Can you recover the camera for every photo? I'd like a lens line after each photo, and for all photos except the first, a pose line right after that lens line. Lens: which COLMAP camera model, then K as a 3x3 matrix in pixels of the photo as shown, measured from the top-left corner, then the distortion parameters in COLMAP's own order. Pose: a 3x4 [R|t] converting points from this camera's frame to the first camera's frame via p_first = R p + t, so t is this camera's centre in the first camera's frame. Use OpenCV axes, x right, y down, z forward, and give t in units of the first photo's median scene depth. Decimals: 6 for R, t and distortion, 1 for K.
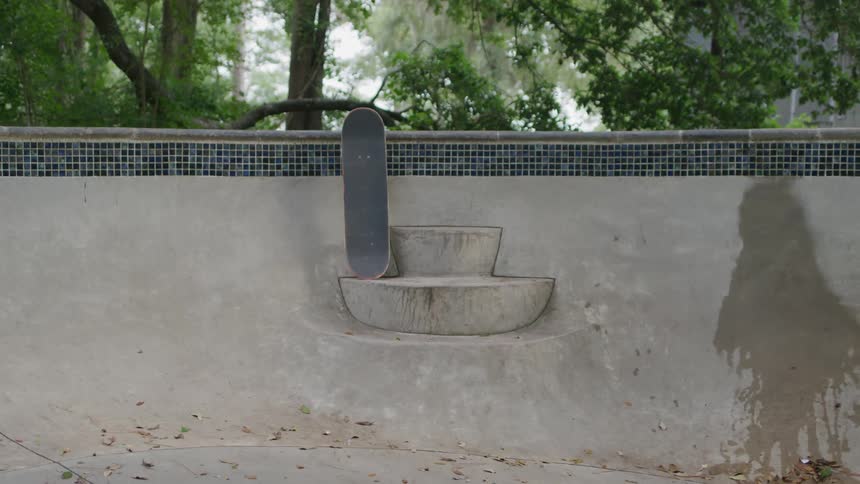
lens RADIAL K [[1290.0, 0, 430.0], [0, 1290.0, 242.0], [0, 0, 1]] dist [-0.009825, -0.002563]
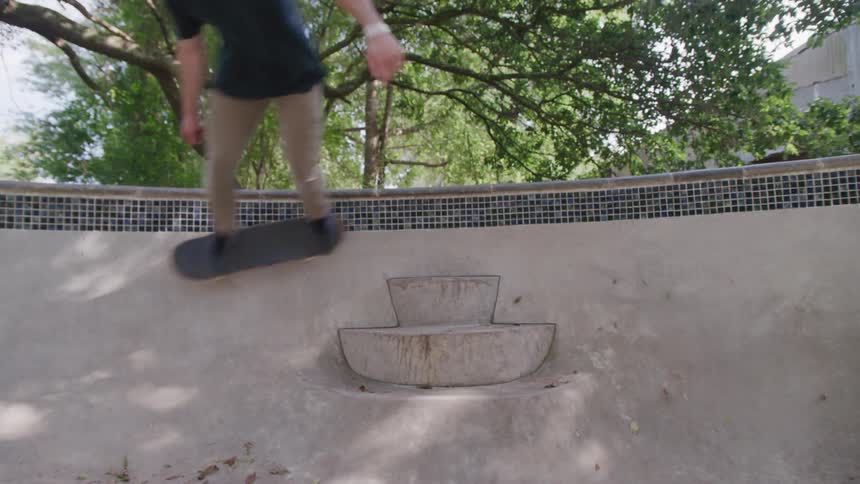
lens RADIAL K [[587.5, 0, 417.9], [0, 587.5, 246.1], [0, 0, 1]] dist [-0.133008, 0.108317]
pose [[0.997563, -0.034695, -0.060540, 0.021093], [0.026001, 0.989964, -0.138907, 0.029130], [0.064752, 0.136994, 0.988453, 0.555192]]
